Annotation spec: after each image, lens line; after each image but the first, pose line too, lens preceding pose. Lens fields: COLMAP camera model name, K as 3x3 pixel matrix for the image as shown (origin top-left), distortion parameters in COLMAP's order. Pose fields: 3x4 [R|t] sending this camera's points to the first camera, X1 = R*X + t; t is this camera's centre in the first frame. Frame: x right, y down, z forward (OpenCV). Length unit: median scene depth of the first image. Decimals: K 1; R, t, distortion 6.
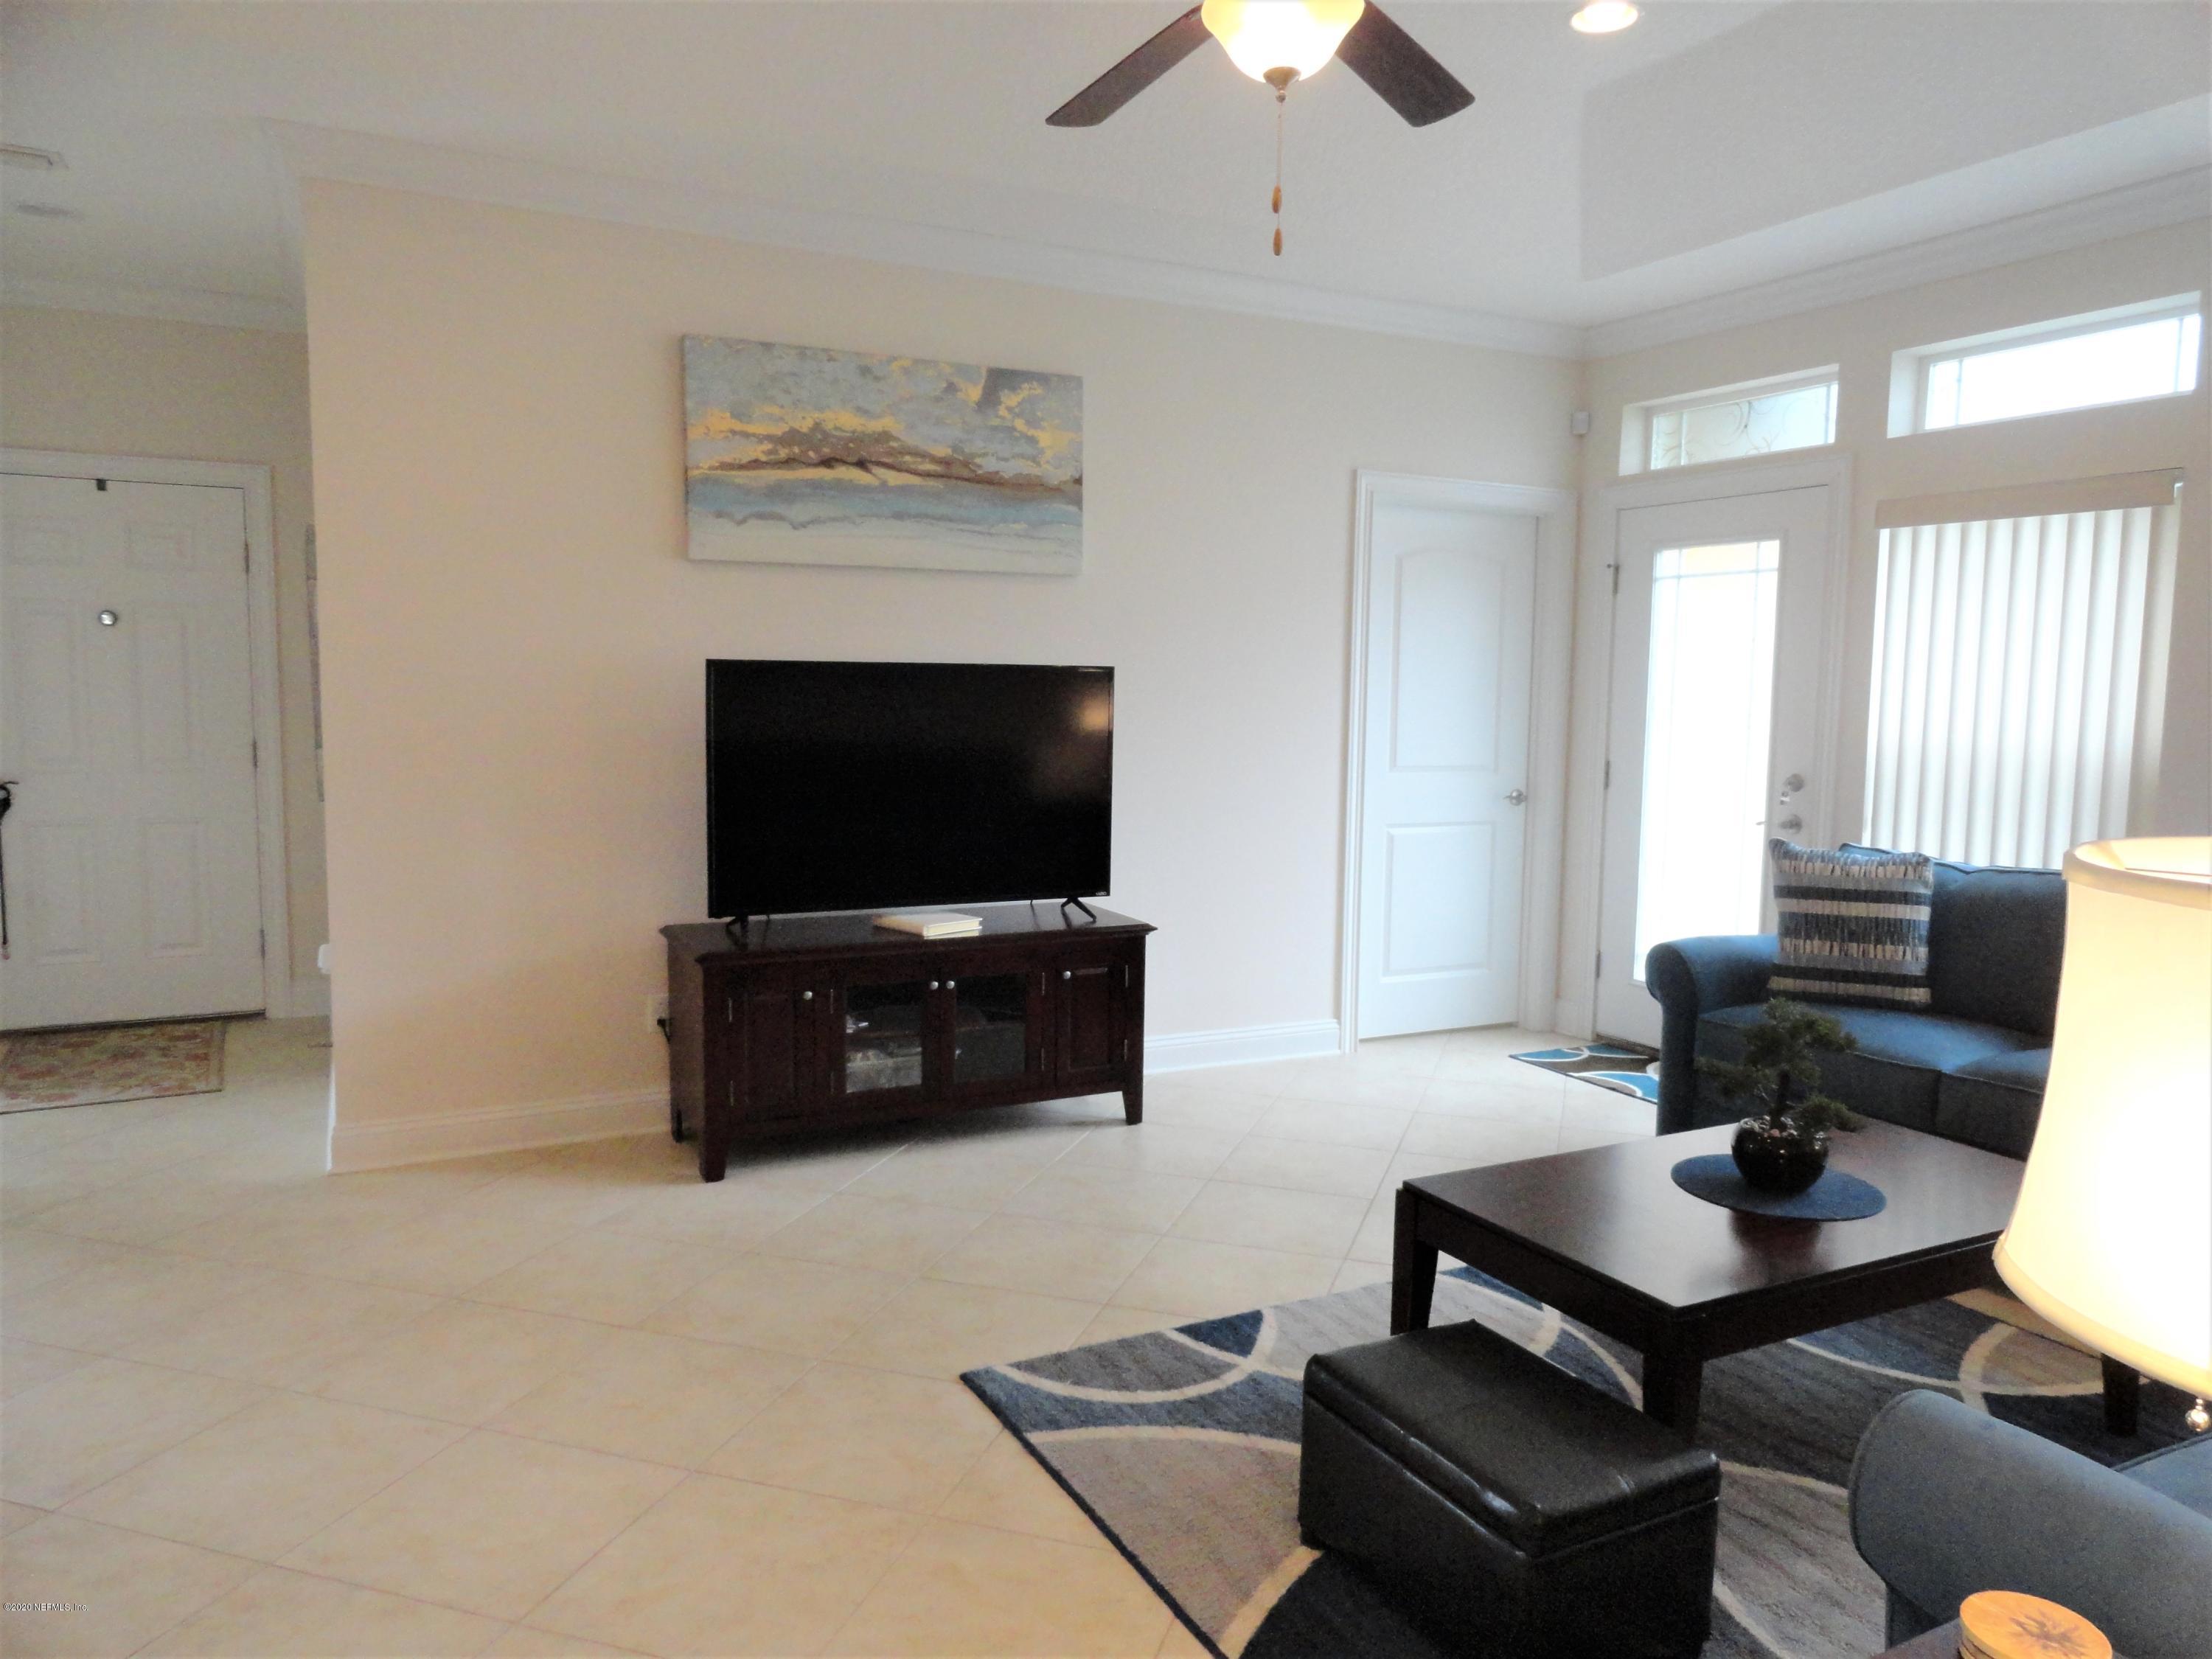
lens RADIAL K [[1544.5, 0, 1118.0], [0, 1544.5, 829.4], [0, 0, 1]] dist [-0.005255, -0.002042]
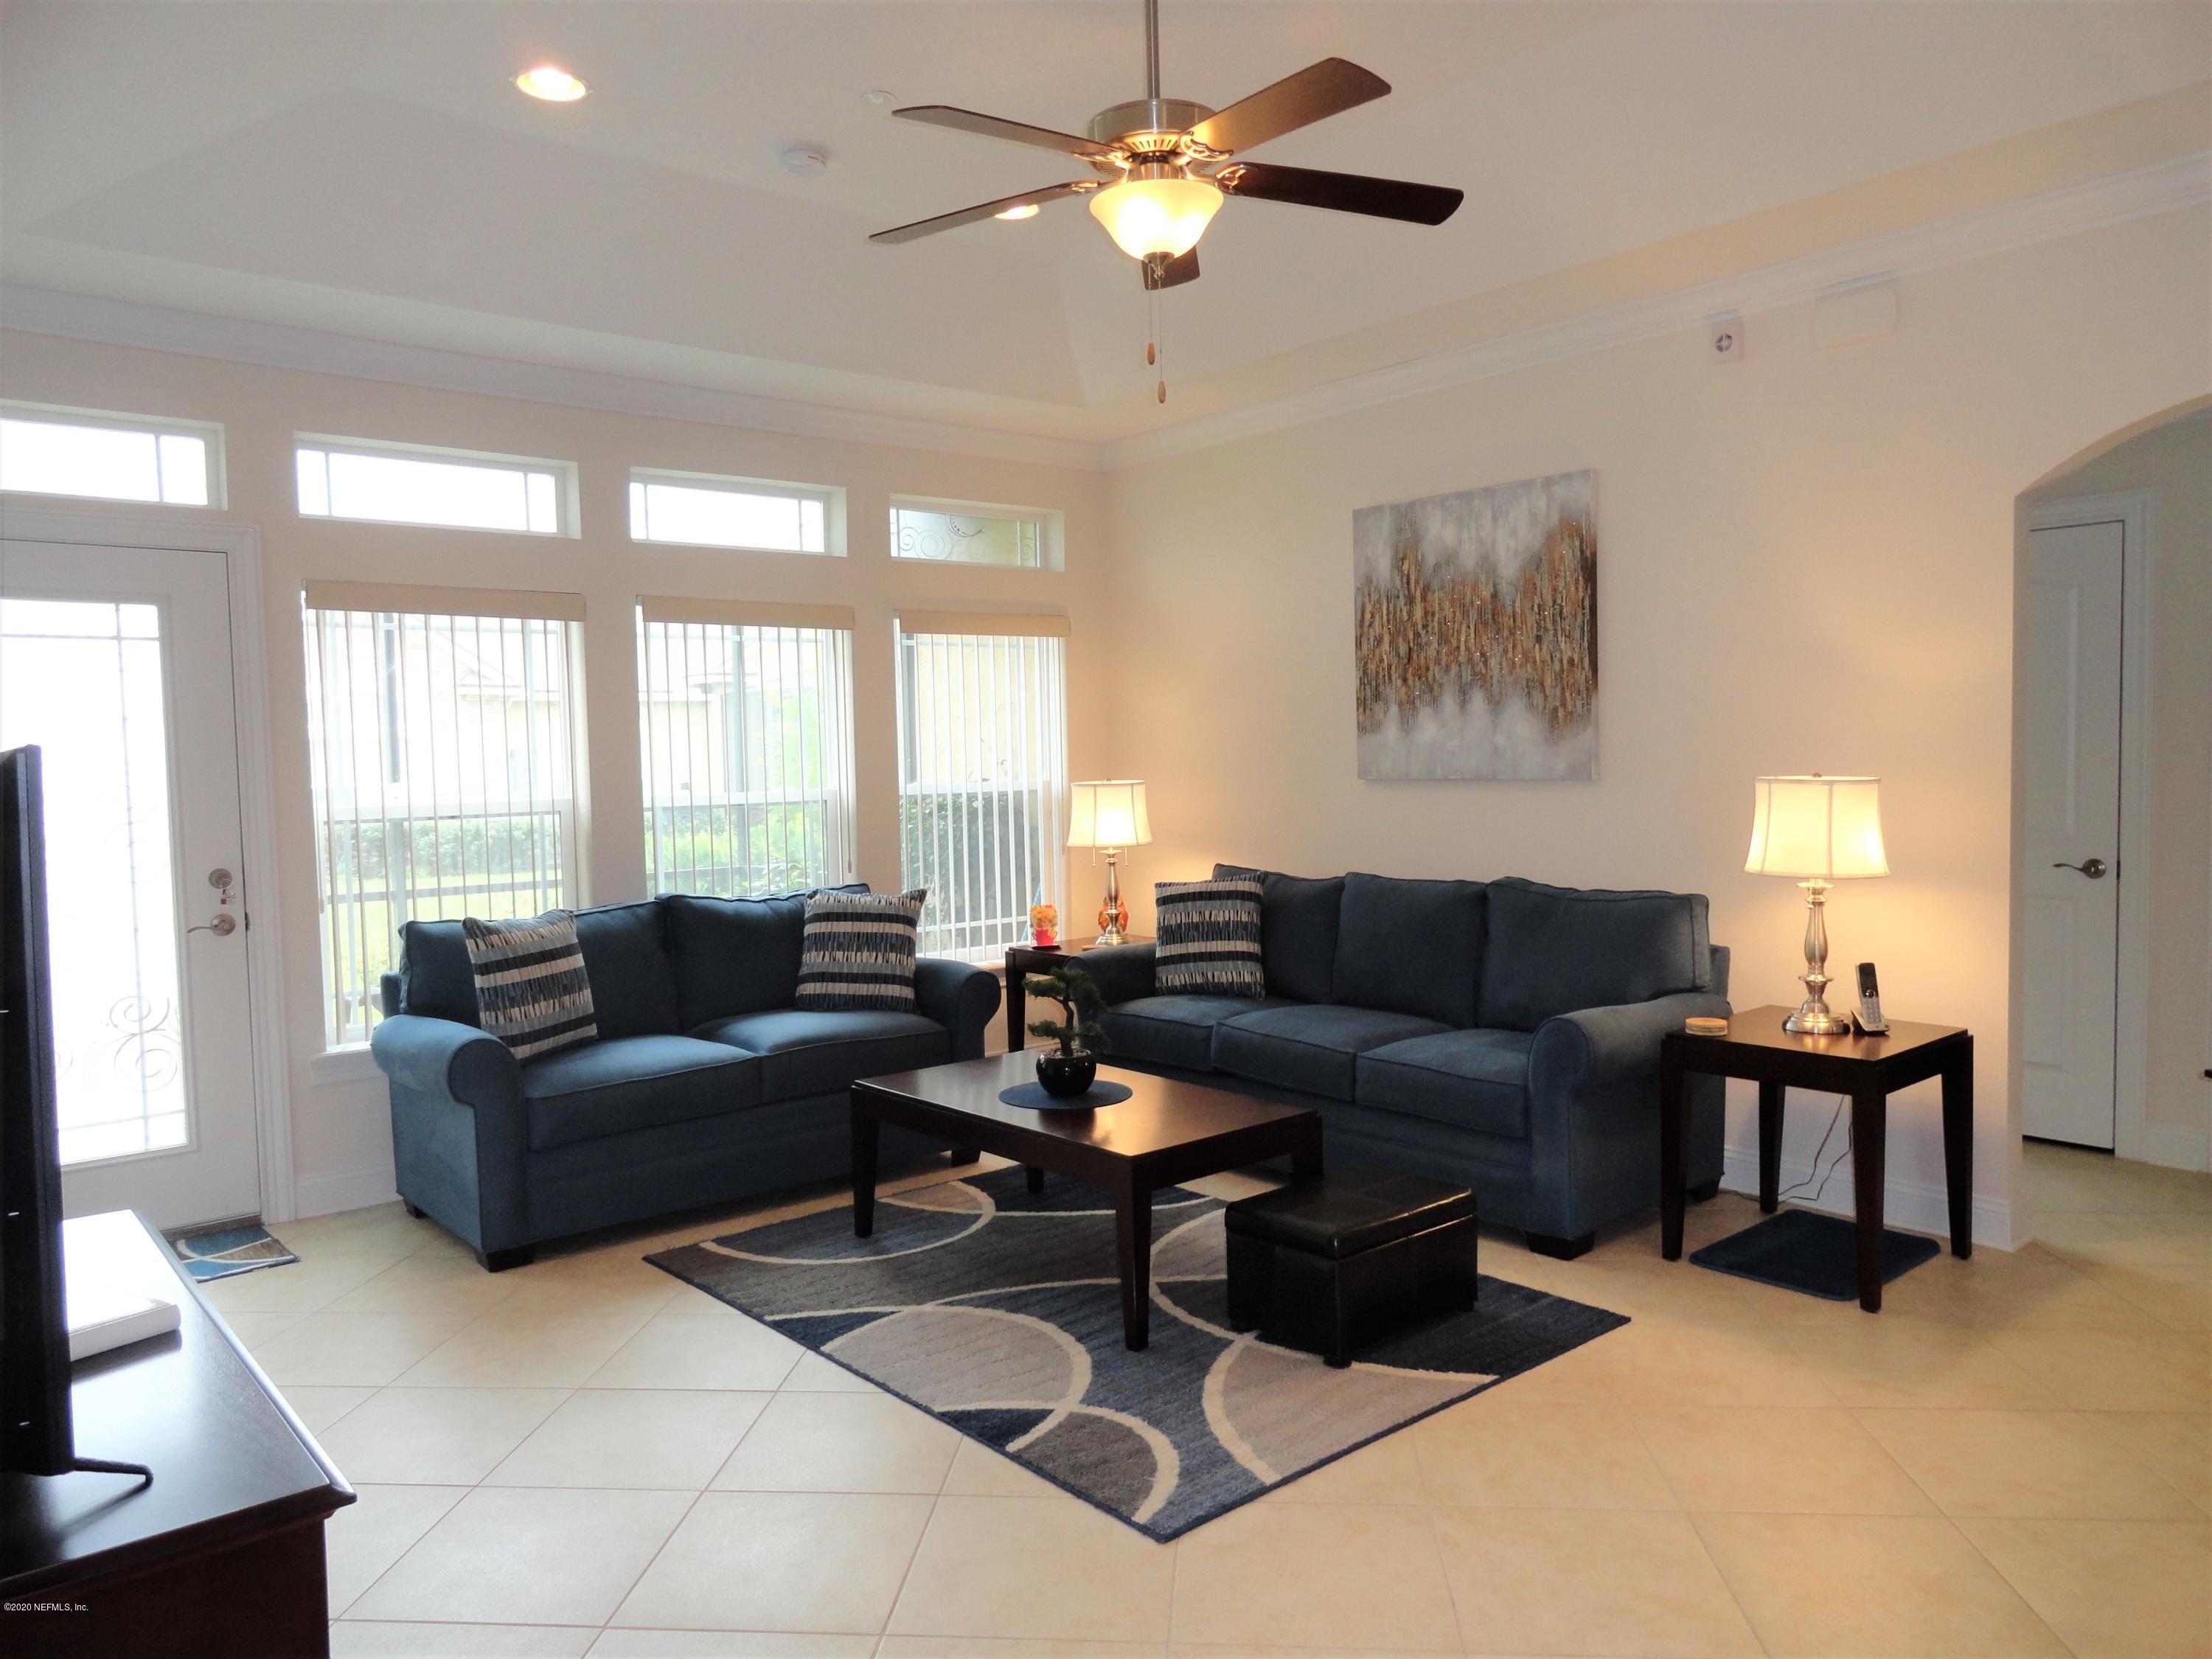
lens RADIAL K [[1544.5, 0, 1118.0], [0, 1544.5, 829.4], [0, 0, 1]] dist [-0.005255, -0.002042]
pose [[-0.228978, -0.063322, 0.971370, -0.894253], [0.112844, 0.989428, 0.091099, -0.131198], [-0.966869, 0.130473, -0.219412, 1.113673]]
